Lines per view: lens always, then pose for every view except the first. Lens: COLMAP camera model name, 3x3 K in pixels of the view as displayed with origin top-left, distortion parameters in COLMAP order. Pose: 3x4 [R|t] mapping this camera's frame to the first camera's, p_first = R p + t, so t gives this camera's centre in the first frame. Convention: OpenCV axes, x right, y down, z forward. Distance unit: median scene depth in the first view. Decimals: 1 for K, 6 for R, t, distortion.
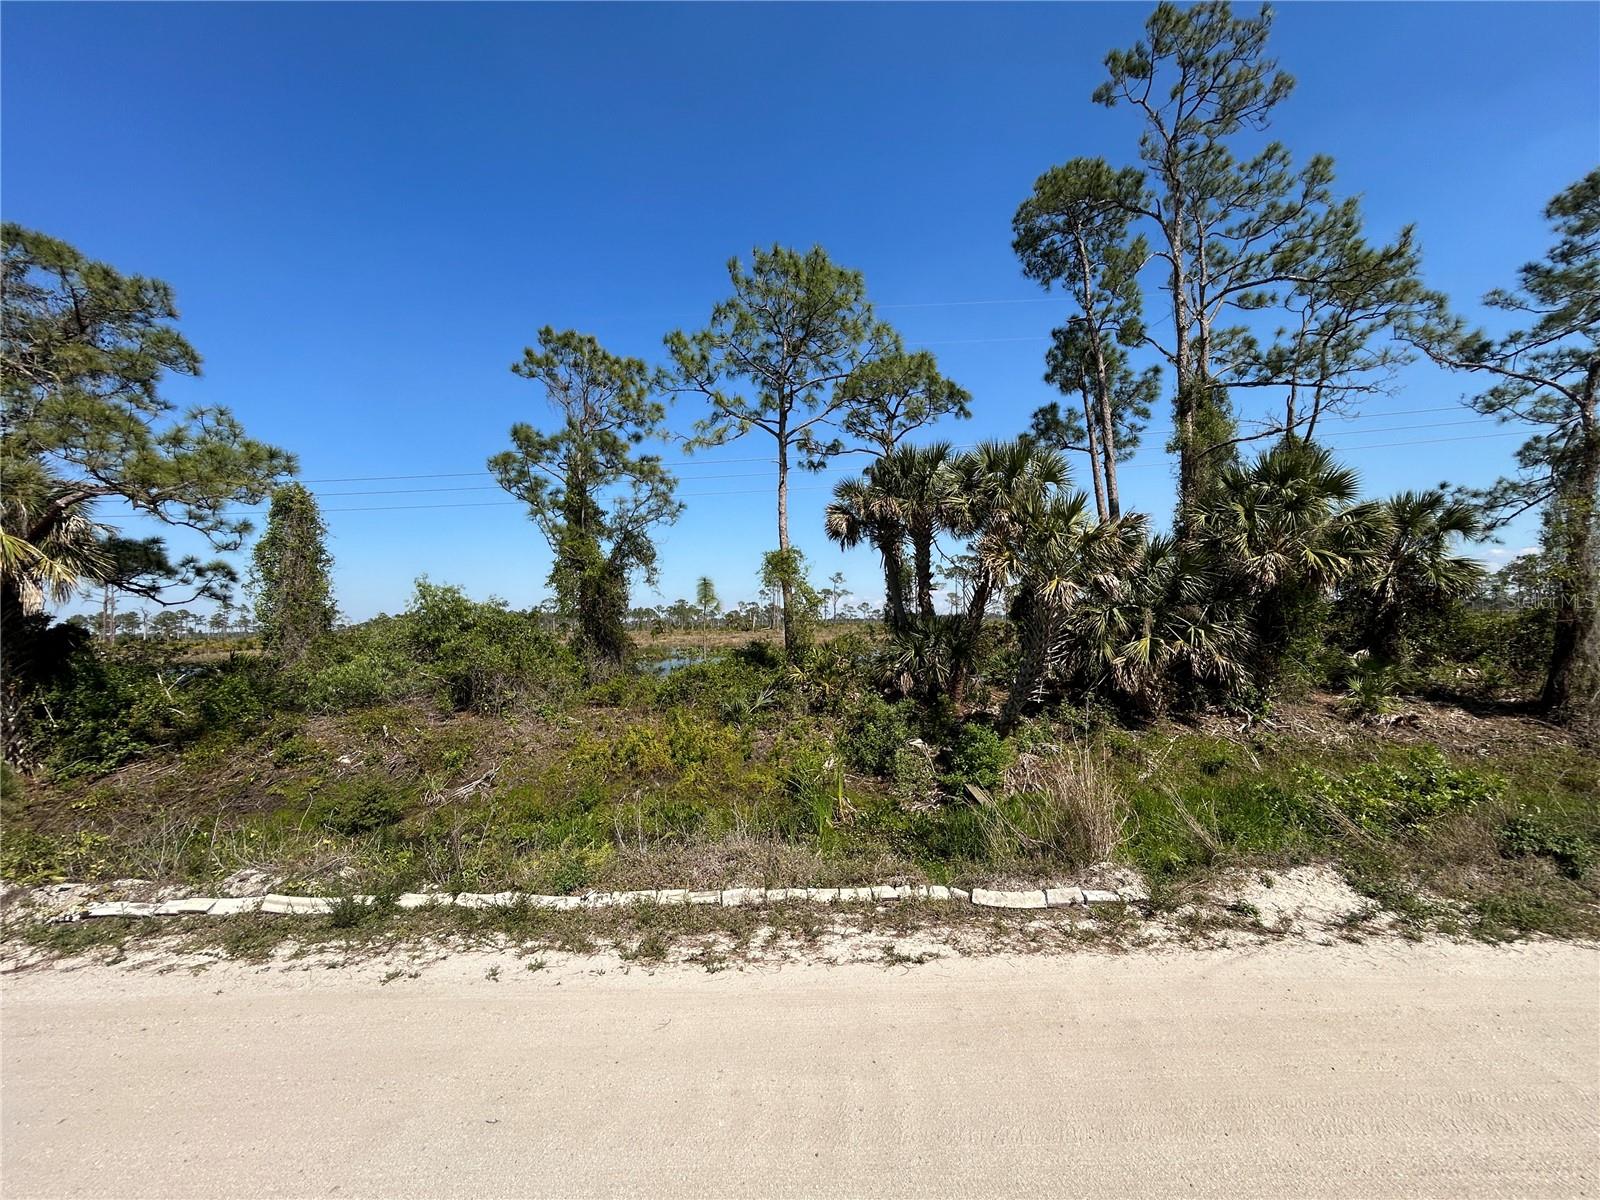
lens RADIAL K [[646.7, 0, 792.6], [0, 646.7, 595.6], [0, 0, 1]] dist [0.003916, 0.000362]
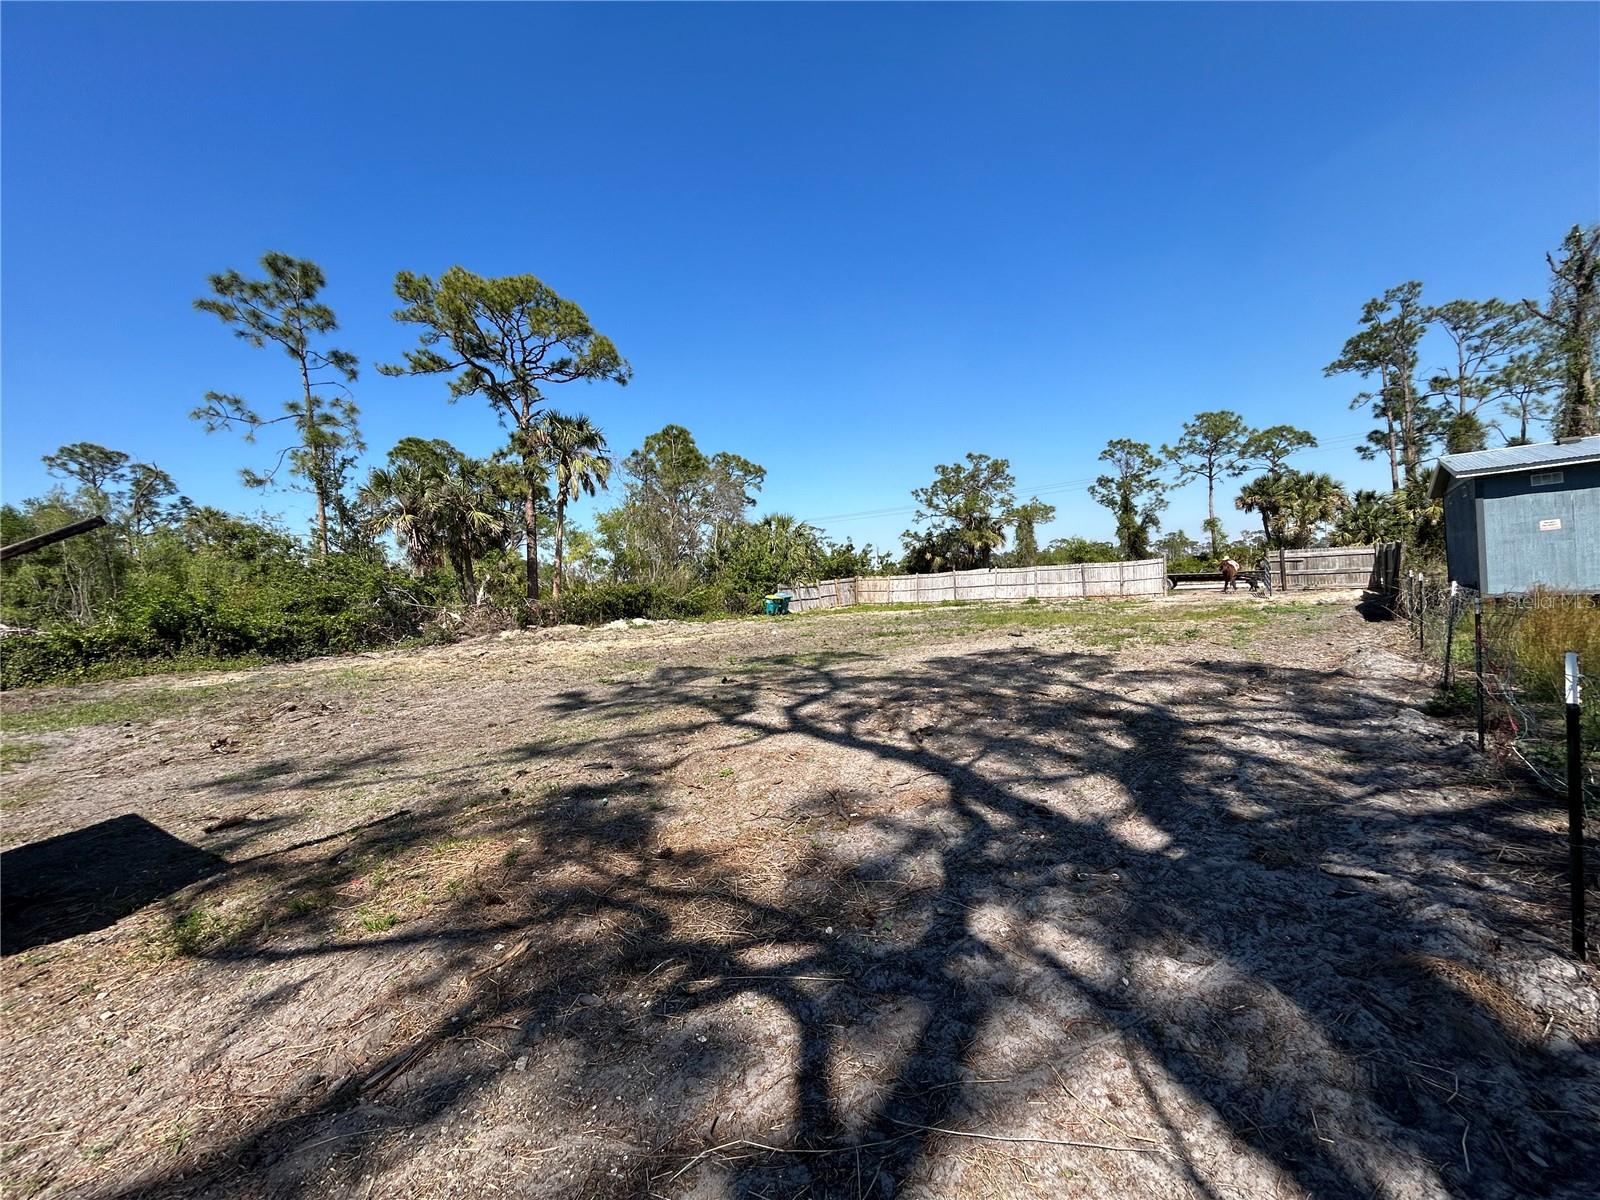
lens RADIAL K [[646.7, 0, 792.6], [0, 646.7, 595.6], [0, 0, 1]] dist [0.003916, 0.000362]
pose [[0.759966, 0.000420, -0.649963, 0.379416], [0.070590, 0.994031, 0.083179, -0.088329], [0.646118, -0.109094, 0.755400, -2.051249]]
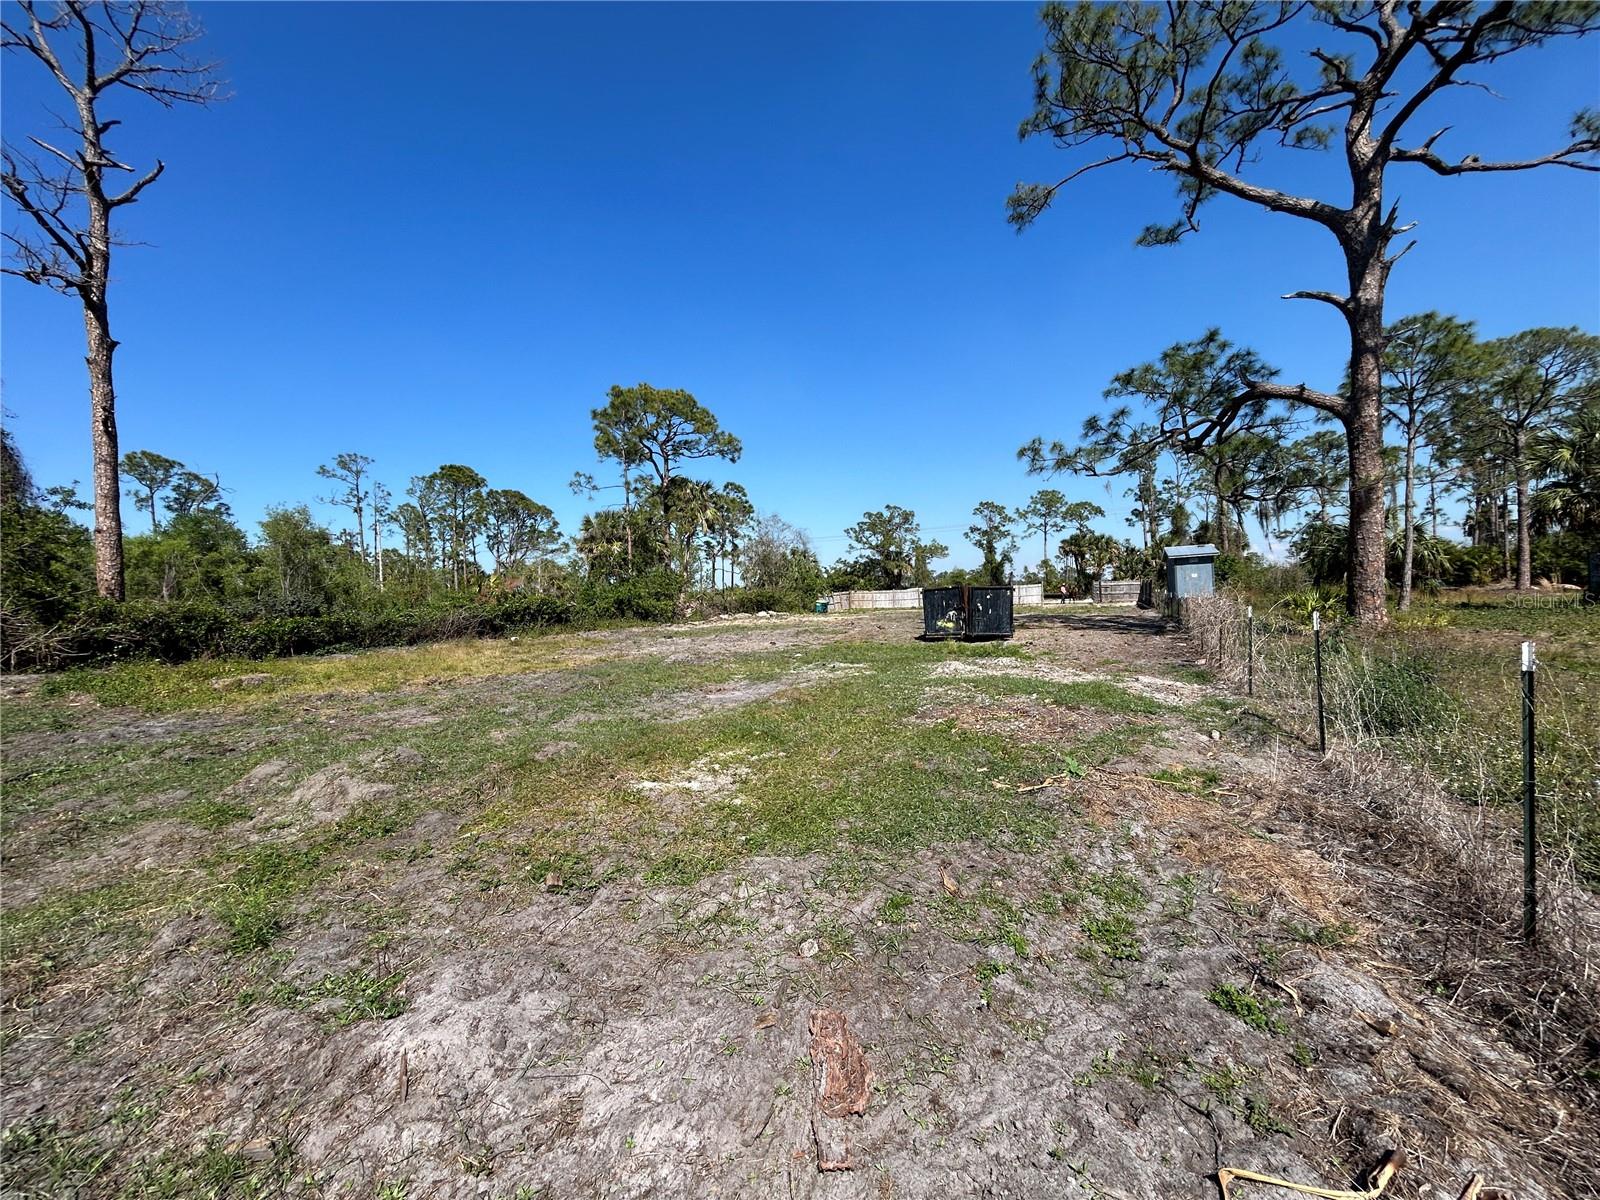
lens RADIAL K [[646.7, 0, 792.6], [0, 646.7, 595.6], [0, 0, 1]] dist [0.003916, 0.000362]
pose [[0.899421, -0.000249, -0.437082, 0.308441], [0.032094, 0.997338, 0.065476, -0.144992], [0.435903, -0.072918, 0.897035, -3.131443]]
